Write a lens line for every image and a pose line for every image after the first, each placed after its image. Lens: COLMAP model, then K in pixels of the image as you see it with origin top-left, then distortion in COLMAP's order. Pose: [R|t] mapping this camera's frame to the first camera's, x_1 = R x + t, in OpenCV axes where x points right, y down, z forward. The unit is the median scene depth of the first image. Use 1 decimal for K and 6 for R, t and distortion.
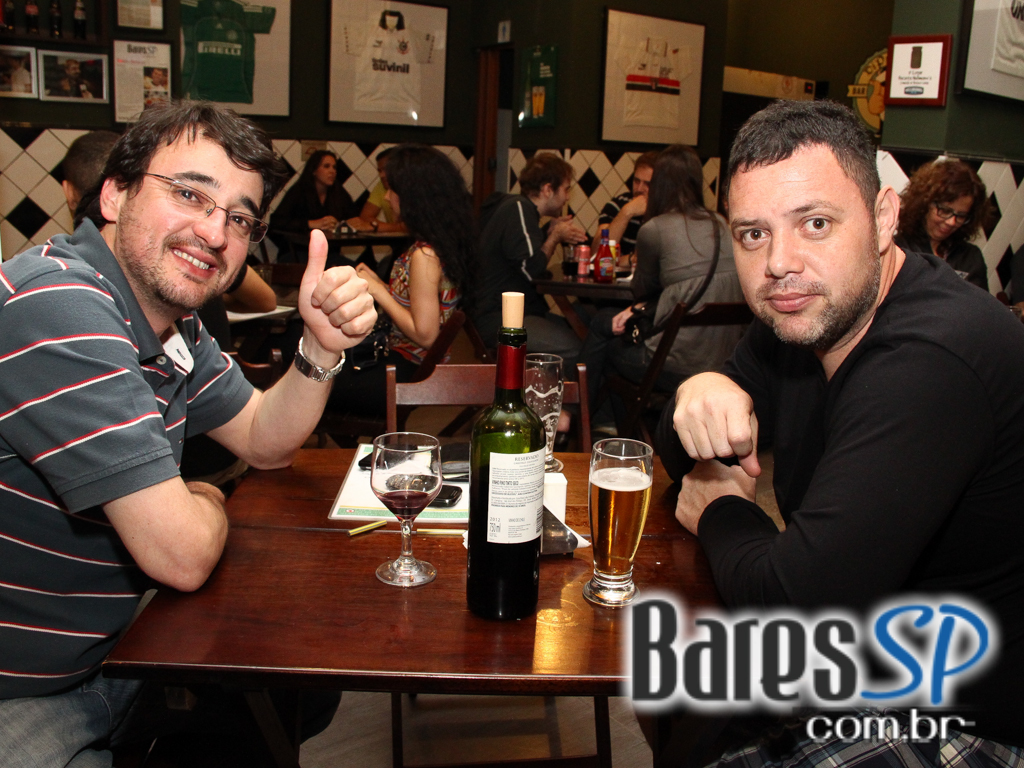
lens RADIAL K [[956.5, 0, 518.5], [0, 956.5, 386.2], [0, 0, 1]] dist [-0.111021, 0.000000]
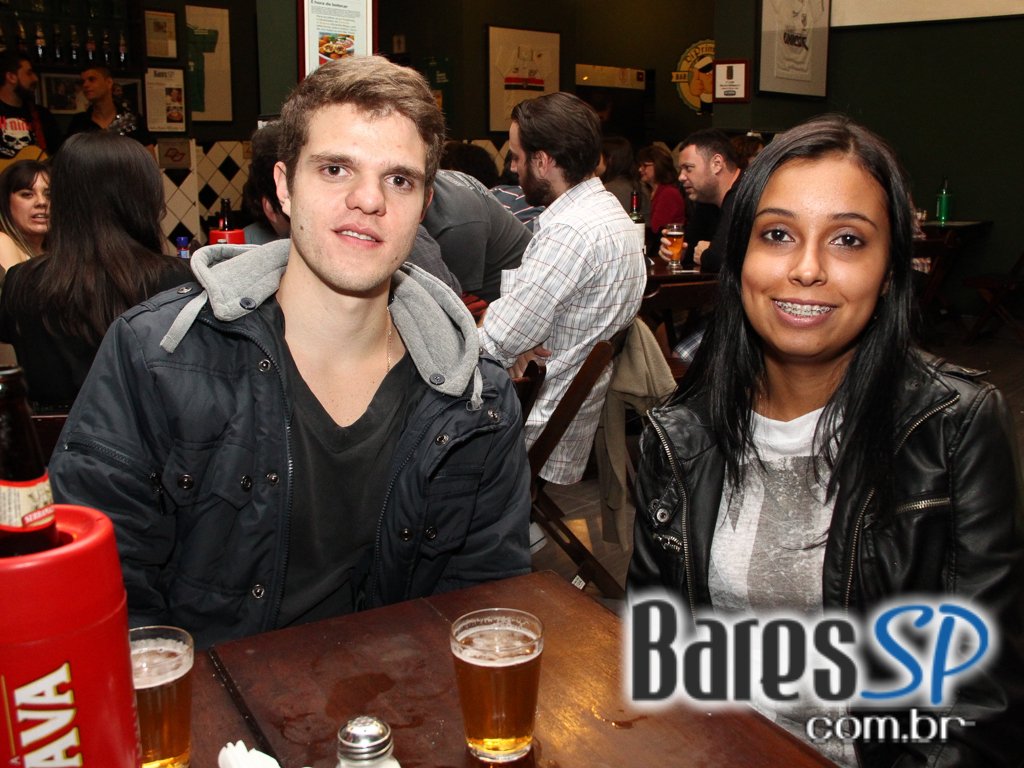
lens RADIAL K [[1223.0, 0, 518.1], [0, 1223.0, 378.2], [0, 0, 1]] dist [0.013405, 0.000000]
pose [[0.973153, -0.086876, 0.213133, -0.255735], [0.096312, 0.994761, -0.034279, 0.127046], [-0.209038, 0.053886, 0.976422, -0.582534]]
